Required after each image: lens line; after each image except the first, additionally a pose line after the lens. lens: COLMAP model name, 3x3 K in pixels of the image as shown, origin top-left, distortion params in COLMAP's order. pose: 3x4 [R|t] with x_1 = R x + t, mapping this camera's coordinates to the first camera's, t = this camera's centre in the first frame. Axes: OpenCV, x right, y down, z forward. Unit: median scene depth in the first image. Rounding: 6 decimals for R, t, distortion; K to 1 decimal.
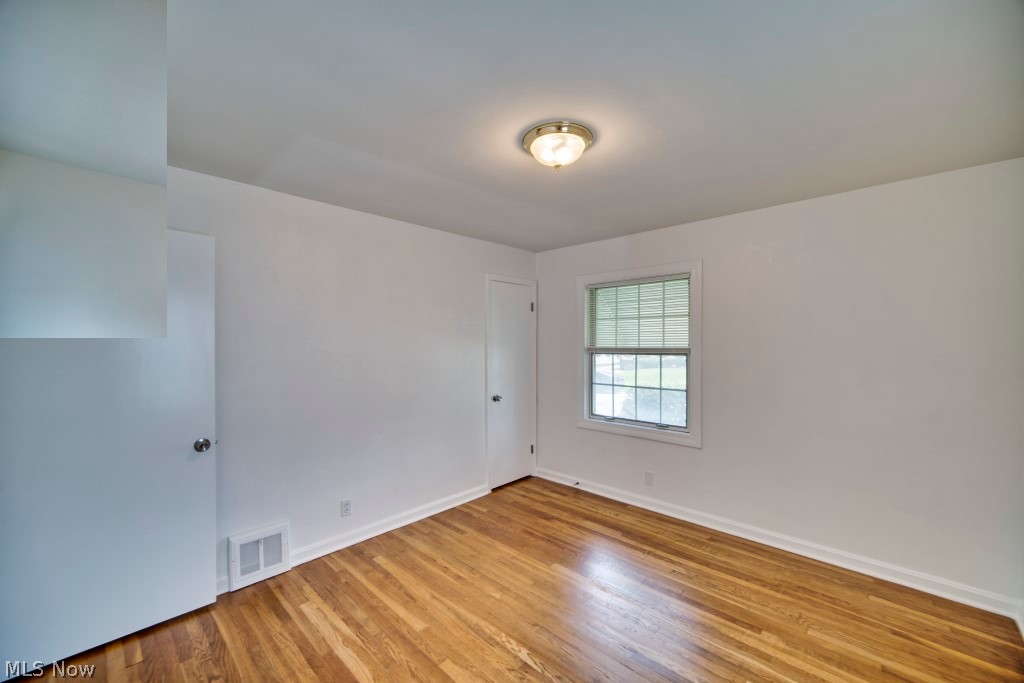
lens RADIAL K [[409.0, 0, 507.4], [0, 409.0, 342.3], [0, 0, 1]] dist [-0.006056, 0.001172]
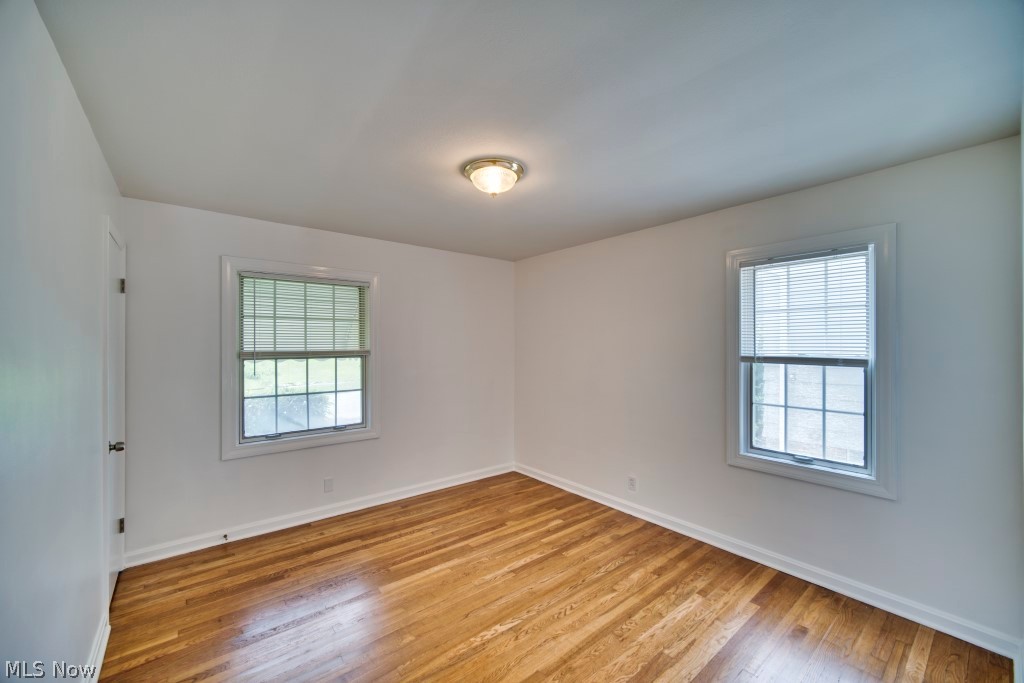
lens RADIAL K [[409.0, 0, 509.6], [0, 409.0, 345.2], [0, 0, 1]] dist [-0.006056, 0.001172]
pose [[0.116655, 0.001181, 0.993172, -0.591485], [0.003030, 0.999994, -0.001545, 0.003018], [-0.993168, 0.003189, 0.116651, 0.476679]]
